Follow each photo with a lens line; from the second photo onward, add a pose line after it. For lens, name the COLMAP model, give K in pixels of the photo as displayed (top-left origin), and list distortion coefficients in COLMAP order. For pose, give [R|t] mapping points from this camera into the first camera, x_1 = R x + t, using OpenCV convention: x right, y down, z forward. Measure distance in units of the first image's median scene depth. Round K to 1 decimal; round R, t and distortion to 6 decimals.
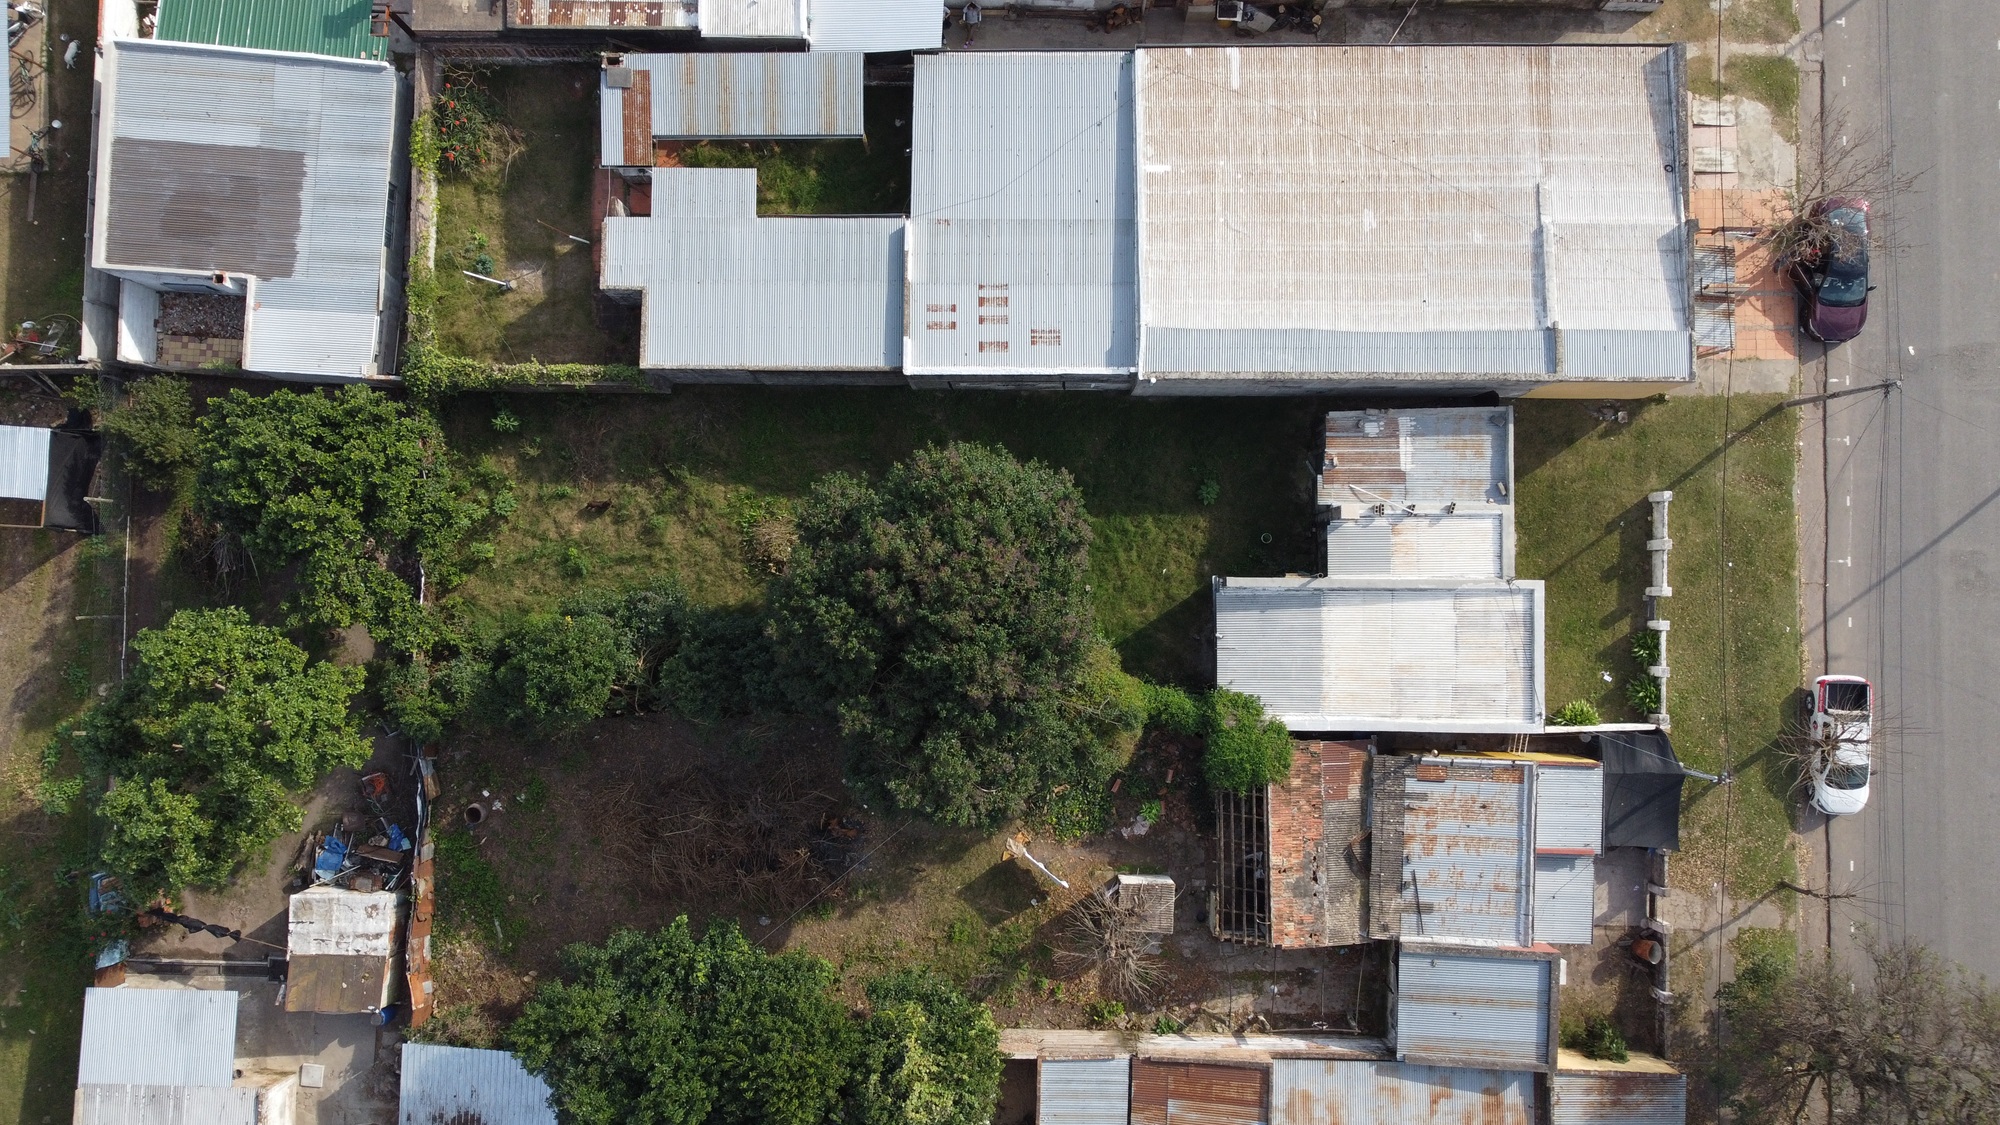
lens RADIAL K [[1556.3, 0, 999.6], [0, 1556.3, 559.0], [0, 0, 1]] dist [-0.018216, 0.011913]
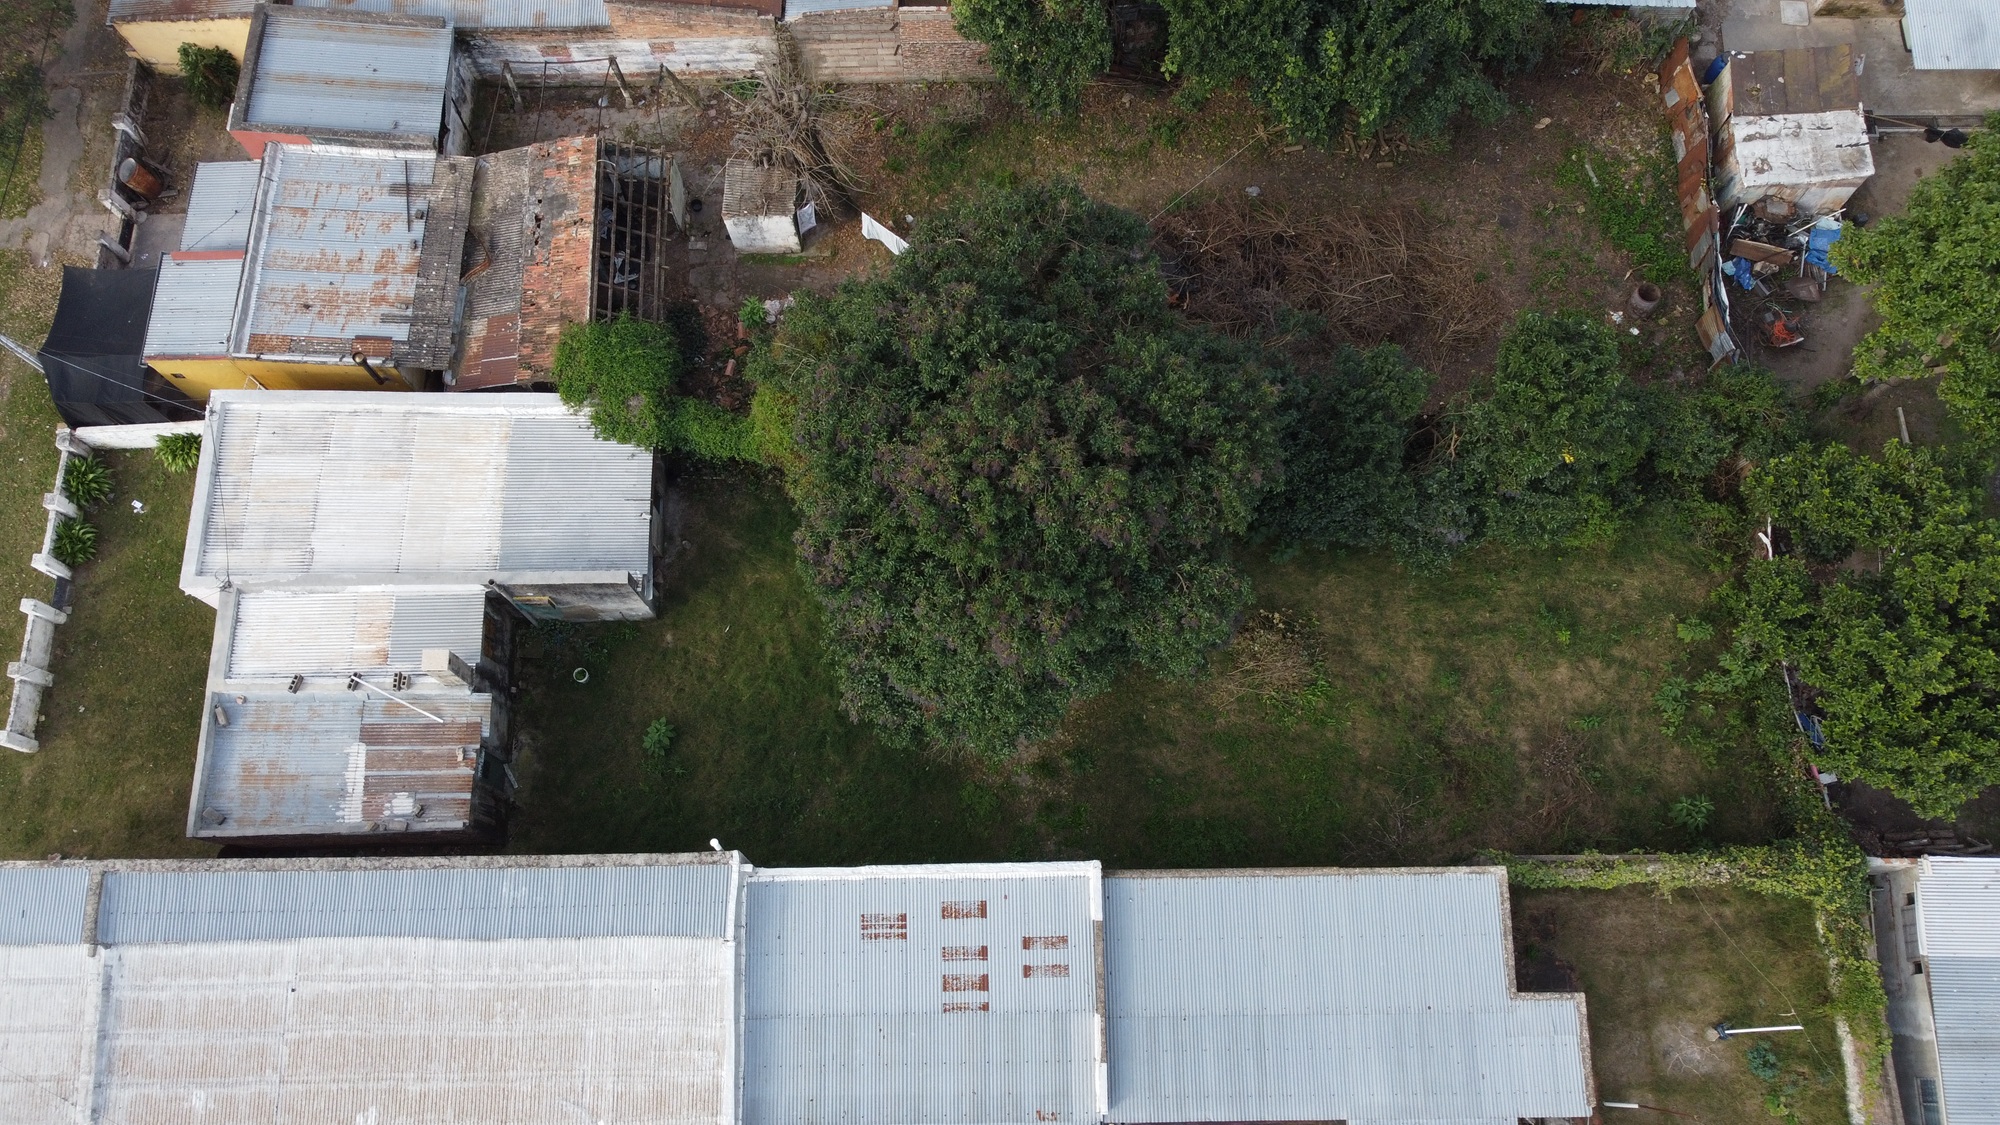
lens RADIAL K [[1556.3, 0, 998.5], [0, 1556.3, 559.7], [0, 0, 1]] dist [-0.018216, 0.011913]
pose [[-0.999501, 0.026820, 0.016671, -0.032879], [-0.019762, -0.942983, 0.332255, -0.212064], [0.024632, 0.331760, 0.943042, 0.336574]]
